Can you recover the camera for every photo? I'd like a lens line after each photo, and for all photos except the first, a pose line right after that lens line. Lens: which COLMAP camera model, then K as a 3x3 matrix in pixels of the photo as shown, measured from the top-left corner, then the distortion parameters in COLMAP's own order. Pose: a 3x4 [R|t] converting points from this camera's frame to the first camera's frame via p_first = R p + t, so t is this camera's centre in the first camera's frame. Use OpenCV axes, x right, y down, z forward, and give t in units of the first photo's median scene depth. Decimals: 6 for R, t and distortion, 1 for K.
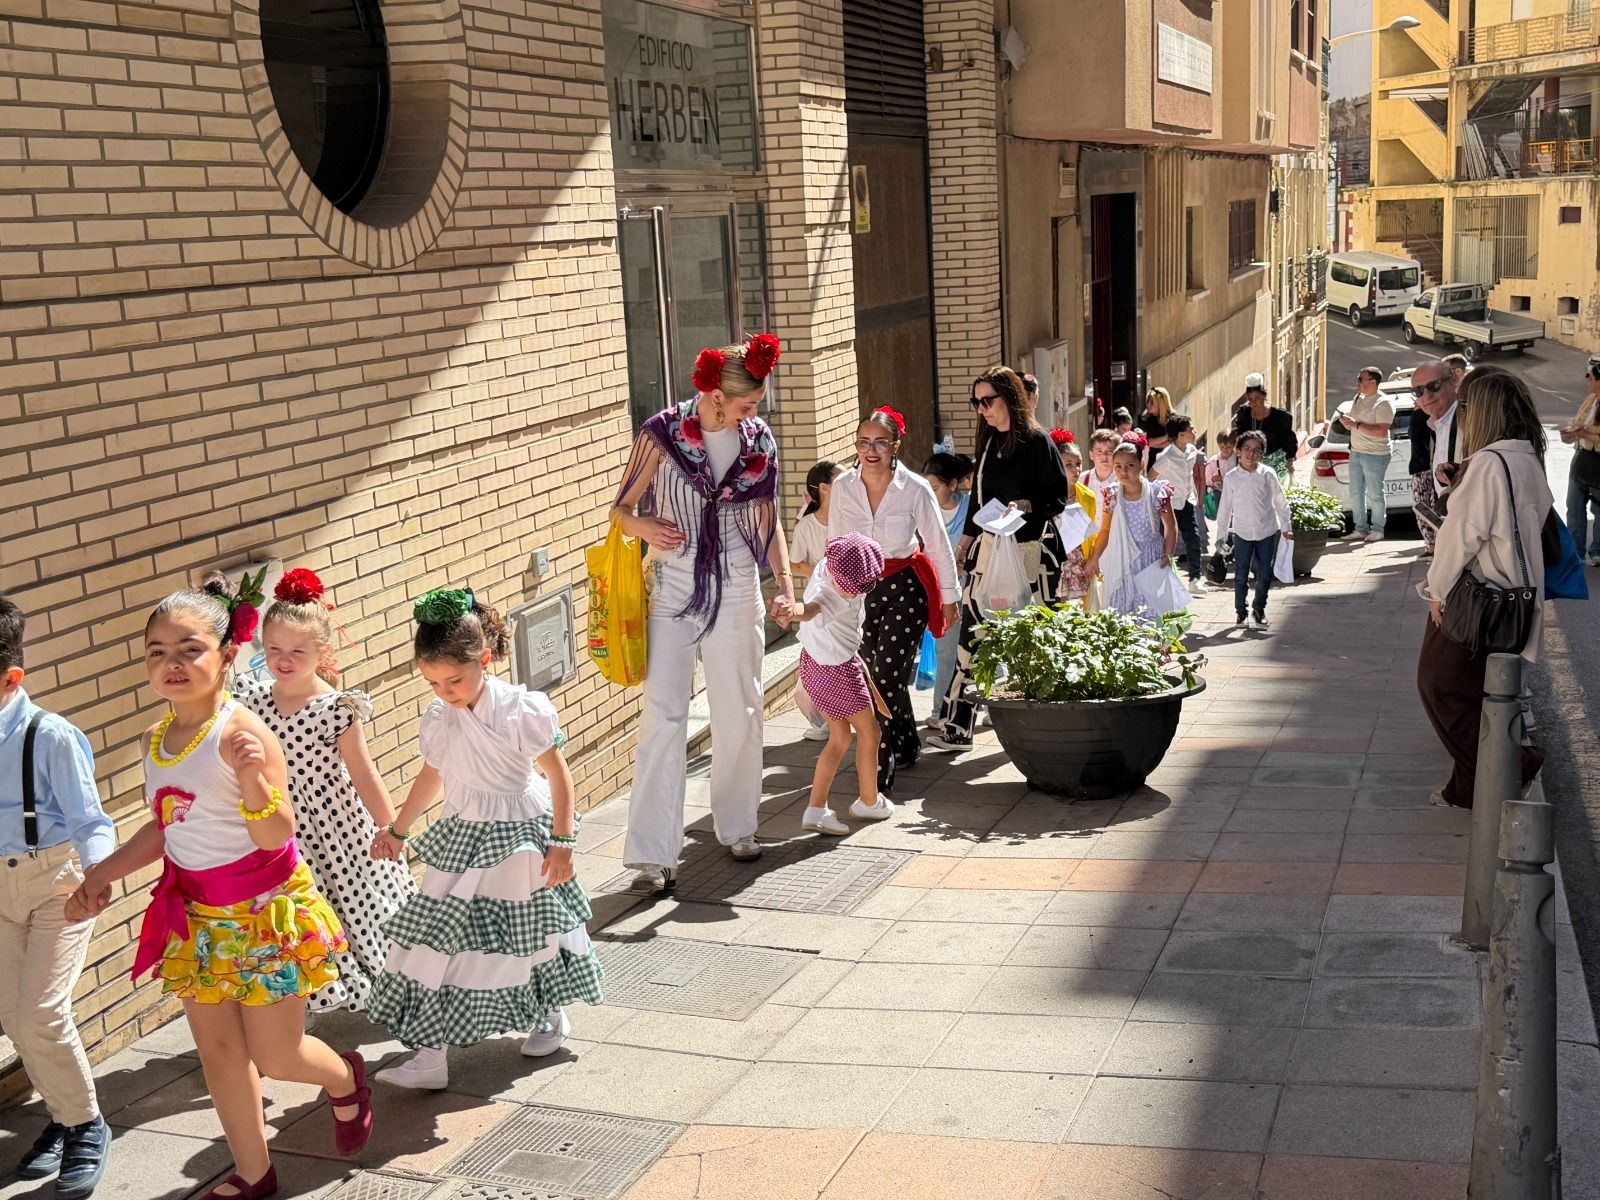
lens RADIAL K [[1903.7, 0, 799.7], [0, 1903.7, 590.3], [0, 0, 1]] dist [0.223532, -0.509591]
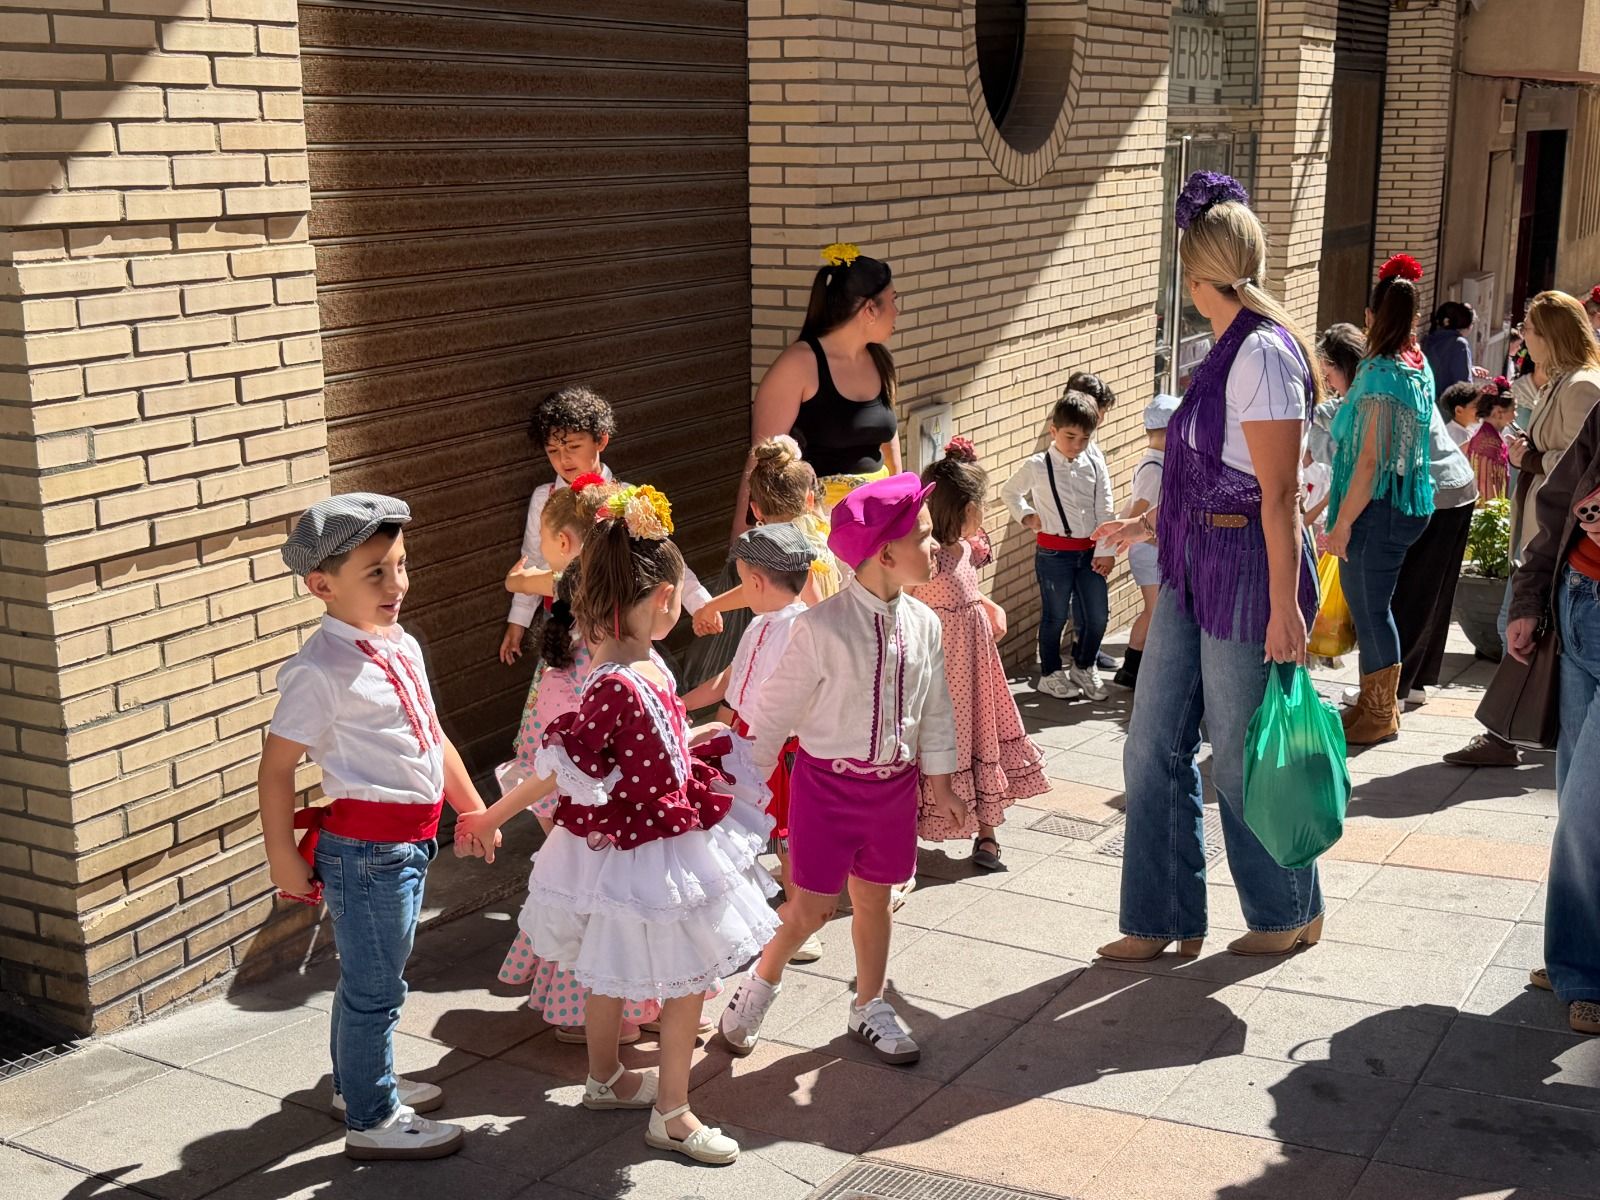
lens RADIAL K [[2087.1, 0, 800.0], [0, 2087.1, 600.0], [0, 0, 1]] dist [0.312900, -0.791225]
pose [[0.989123, 0.079891, -0.123505, -0.135332], [-0.075925, 0.996445, 0.036503, 0.055755], [0.125982, -0.026729, 0.991672, -0.346084]]
